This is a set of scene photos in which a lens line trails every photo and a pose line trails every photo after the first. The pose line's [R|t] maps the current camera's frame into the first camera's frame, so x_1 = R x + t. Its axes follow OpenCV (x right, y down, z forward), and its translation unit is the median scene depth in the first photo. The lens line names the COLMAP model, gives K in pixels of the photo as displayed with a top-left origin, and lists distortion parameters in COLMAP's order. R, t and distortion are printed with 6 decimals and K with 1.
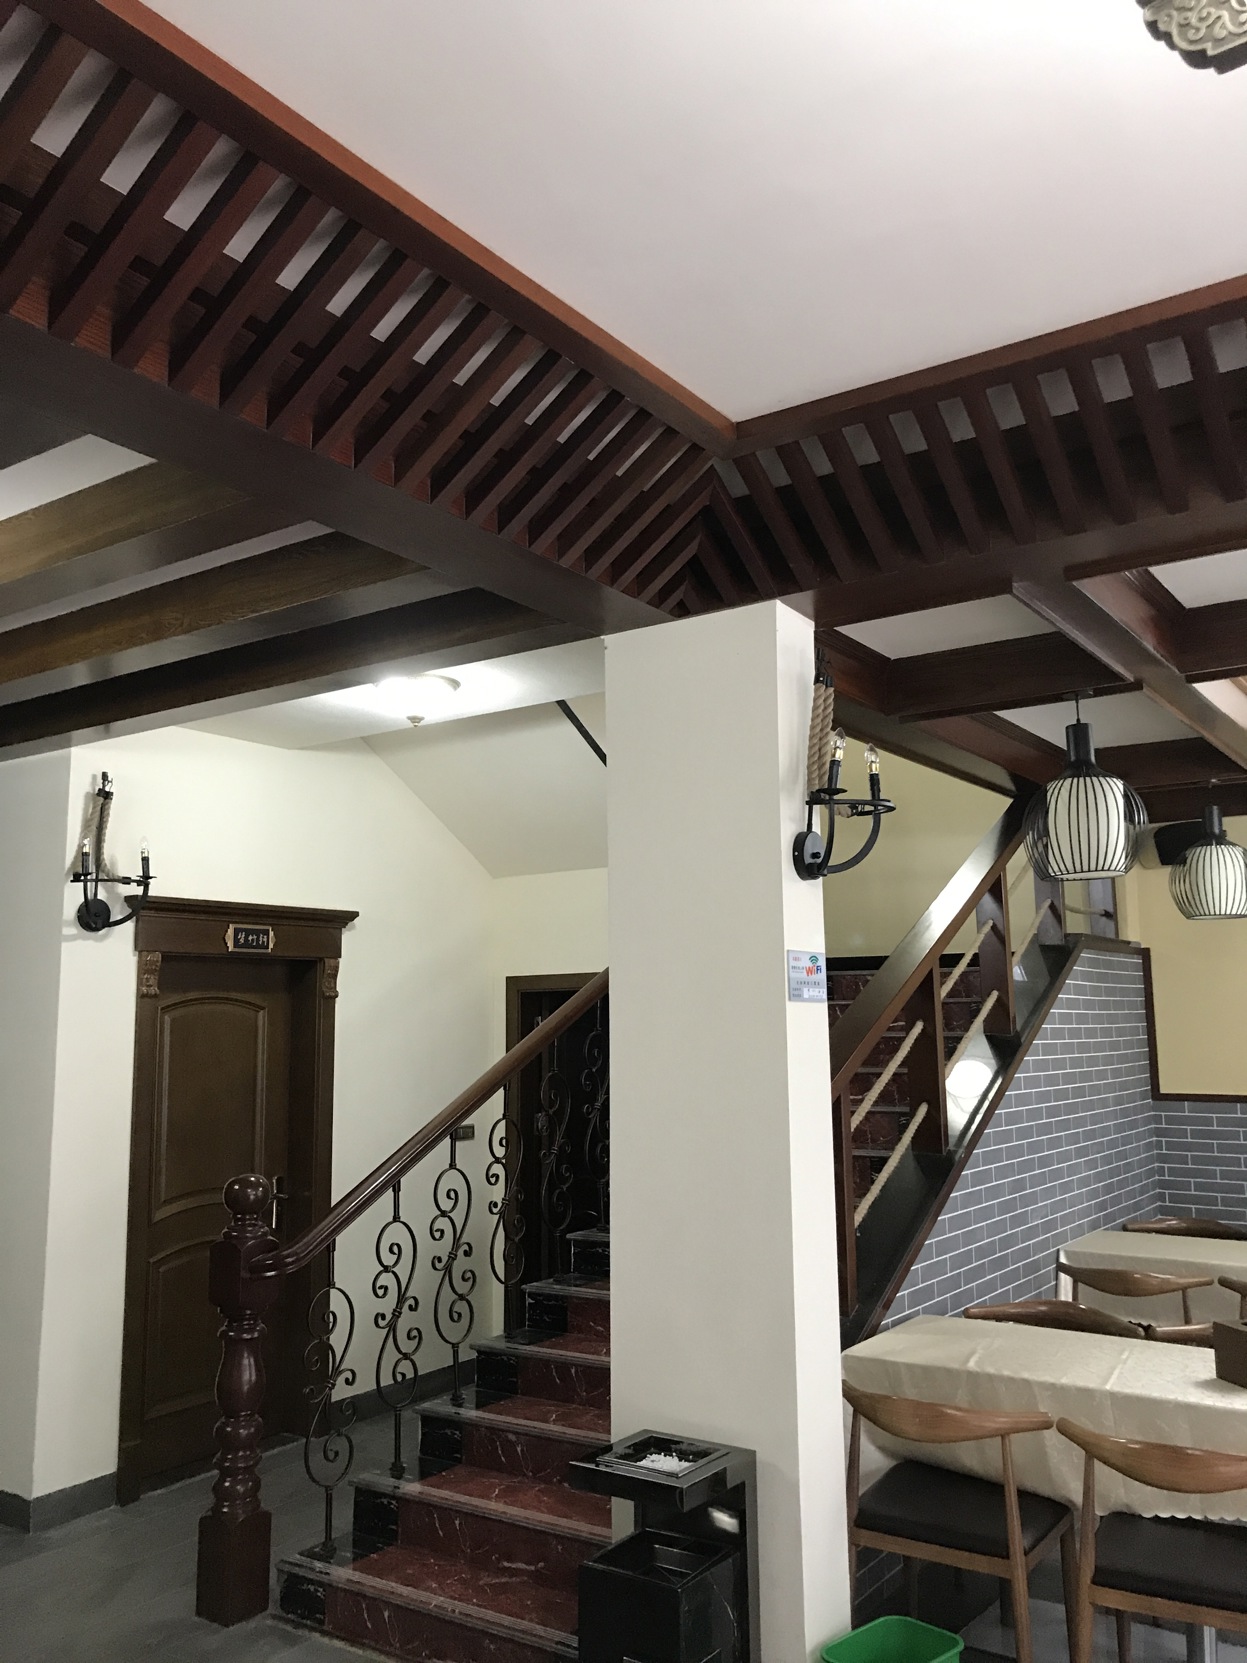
lens RADIAL K [[1384.0, 0, 625.2], [0, 1384.0, 820.9], [0, 0, 1]] dist [0.028734, -0.010226]
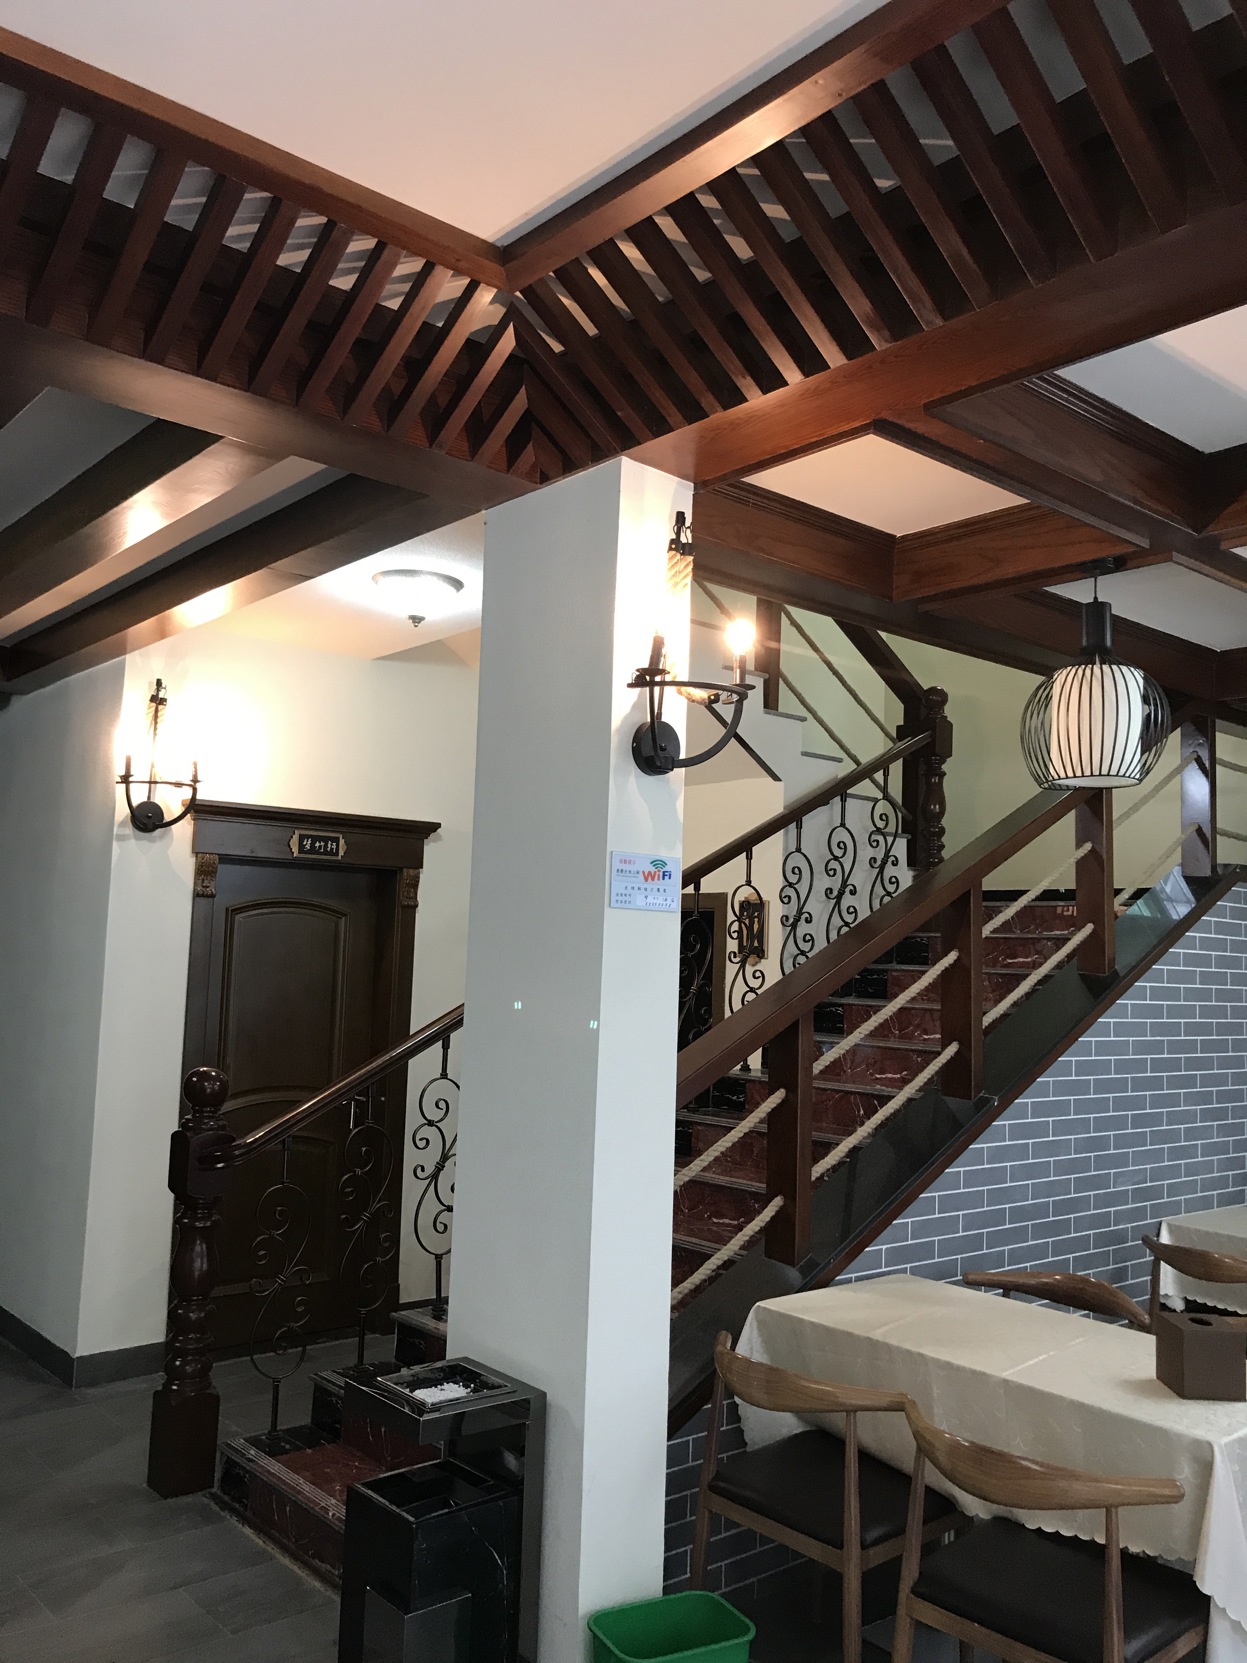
lens RADIAL K [[1382.5, 0, 623.5], [0, 1382.5, 831.5], [0, 0, 1]] dist [0.034244, 0.000948]
pose [[0.963884, 0.018863, -0.265654, 0.254926], [-0.004773, 0.998552, 0.053586, 0.023025], [0.266280, -0.050383, 0.962578, 0.100385]]
